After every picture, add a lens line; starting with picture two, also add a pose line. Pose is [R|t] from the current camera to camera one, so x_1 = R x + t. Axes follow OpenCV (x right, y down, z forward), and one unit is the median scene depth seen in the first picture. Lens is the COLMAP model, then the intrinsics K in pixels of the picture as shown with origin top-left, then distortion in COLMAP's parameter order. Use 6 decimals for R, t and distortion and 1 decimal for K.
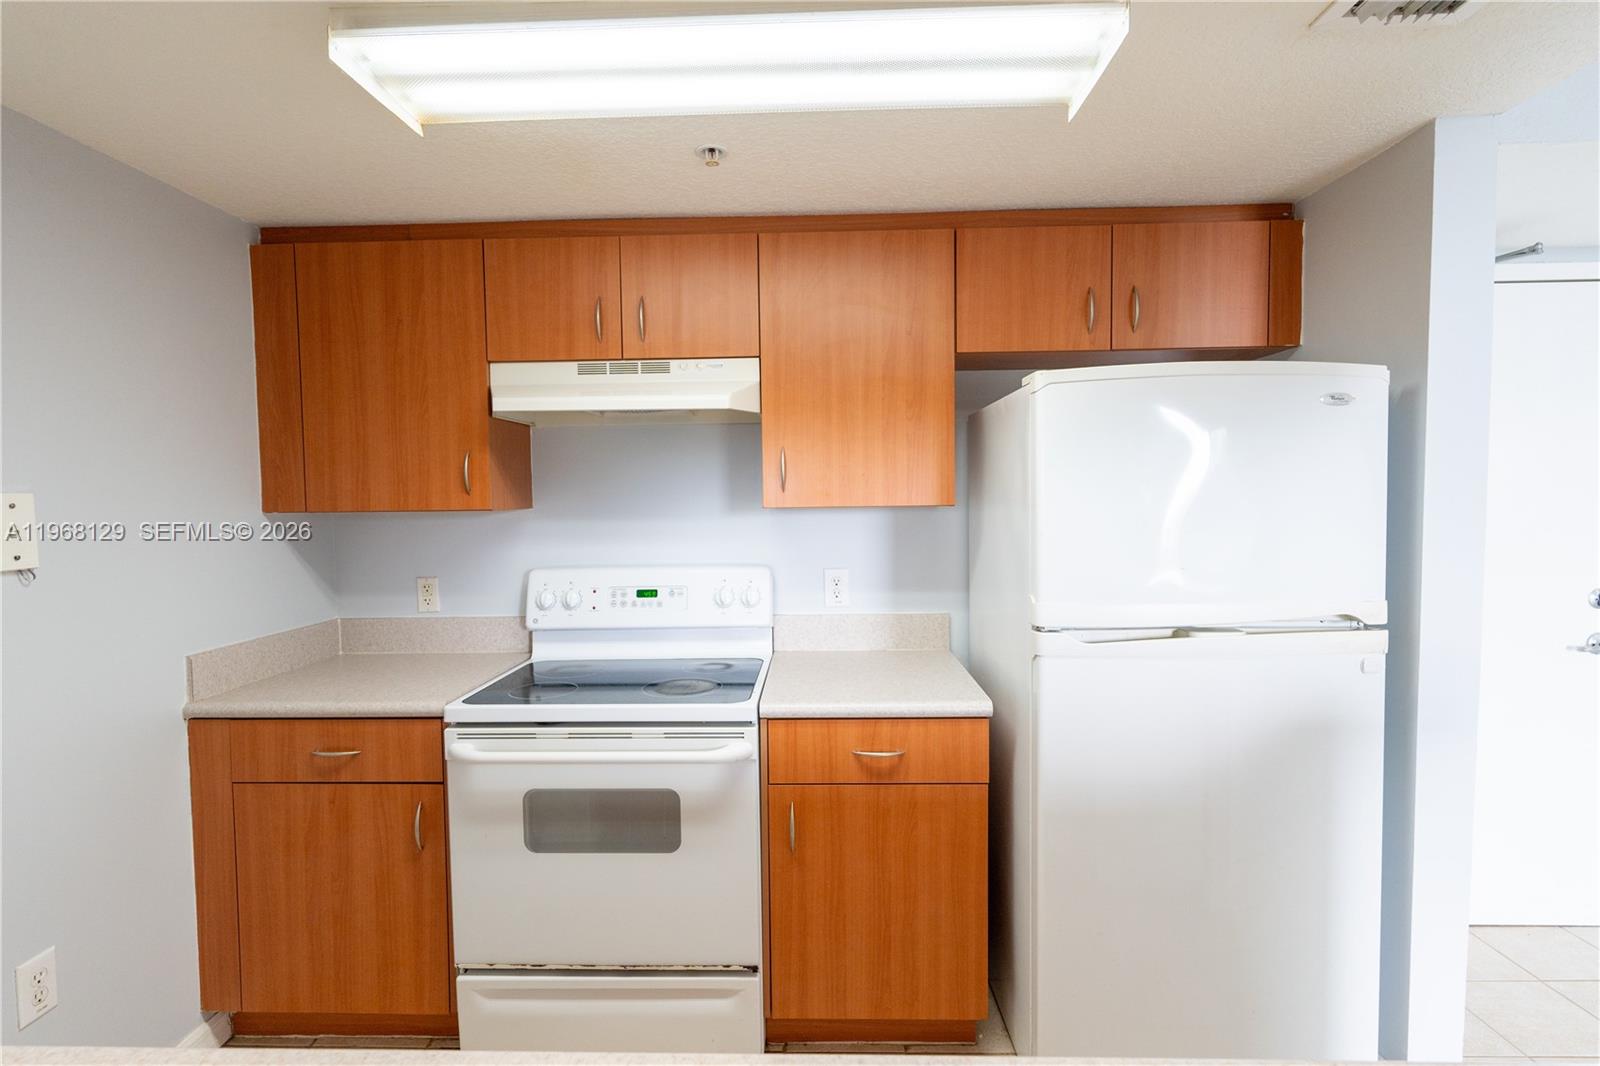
lens RADIAL K [[807.6, 0, 799.9], [0, 807.6, 532.0], [0, 0, 1]] dist [-0.006805, 0.001340]
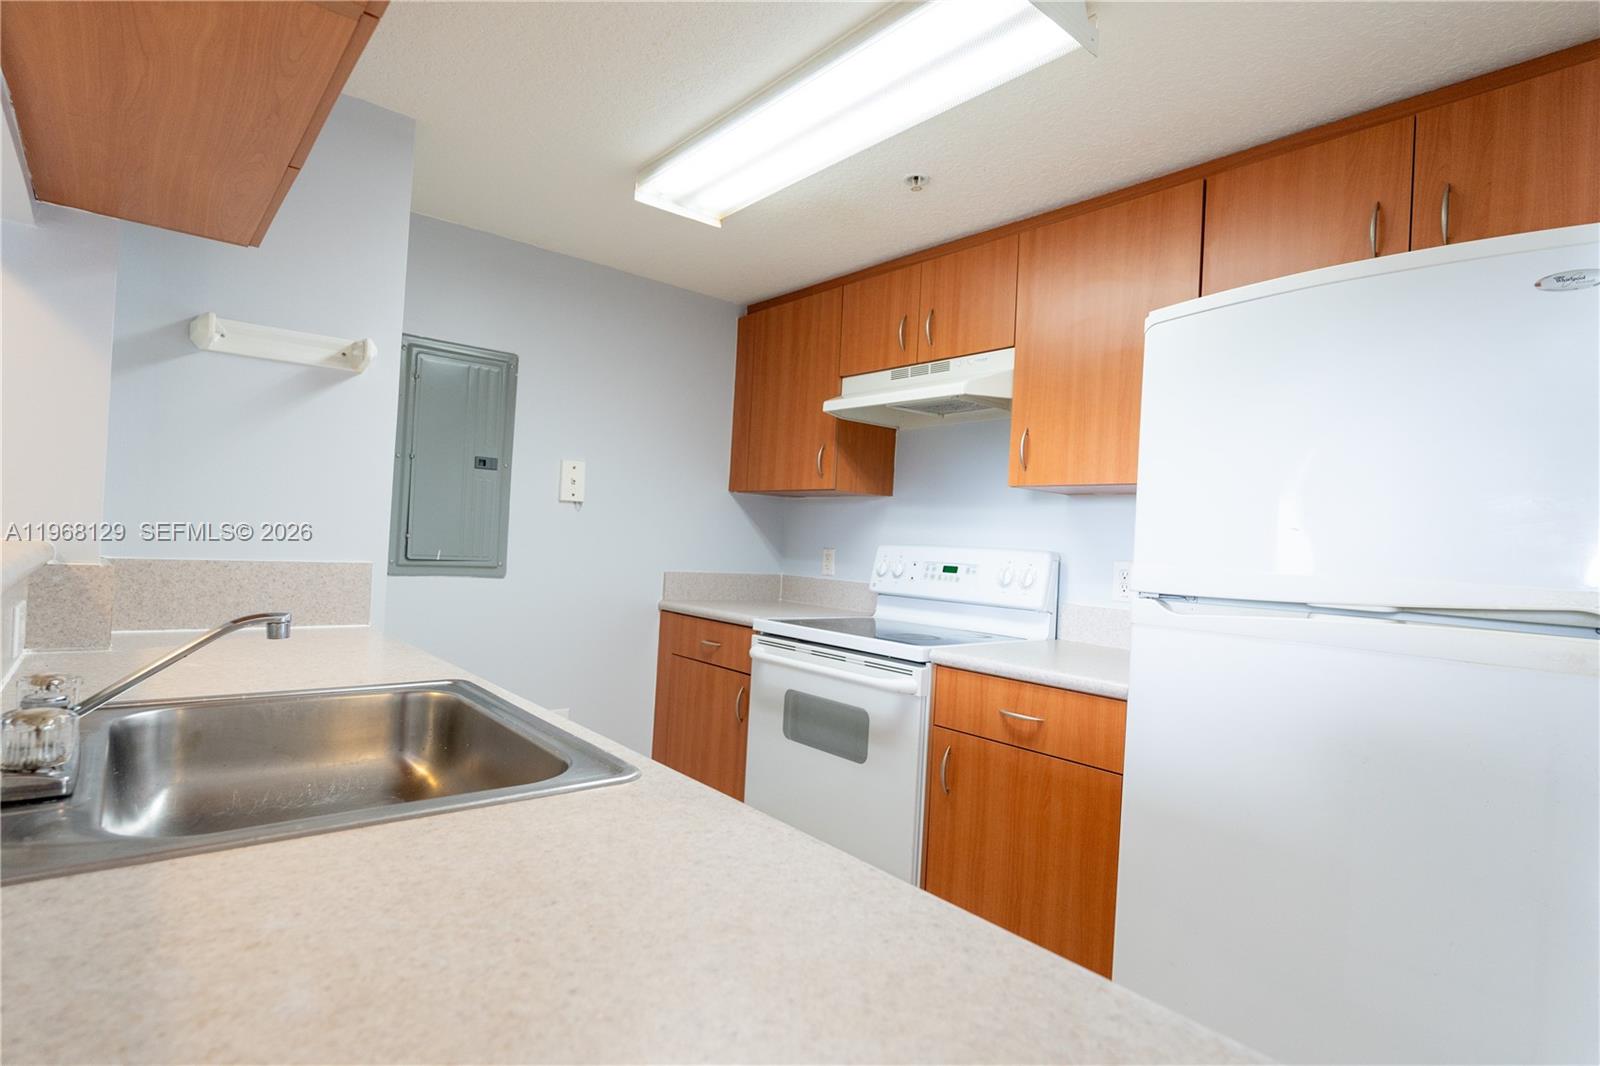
lens RADIAL K [[859.2, 0, 799.8], [0, 859.2, 533.9], [0, 0, 1]] dist [0.001747, -0.003517]
pose [[0.644784, 0.034412, -0.763590, 0.723034], [-0.100967, 0.994067, -0.040459, 0.119132], [0.757667, 0.103184, 0.644432, 0.080615]]
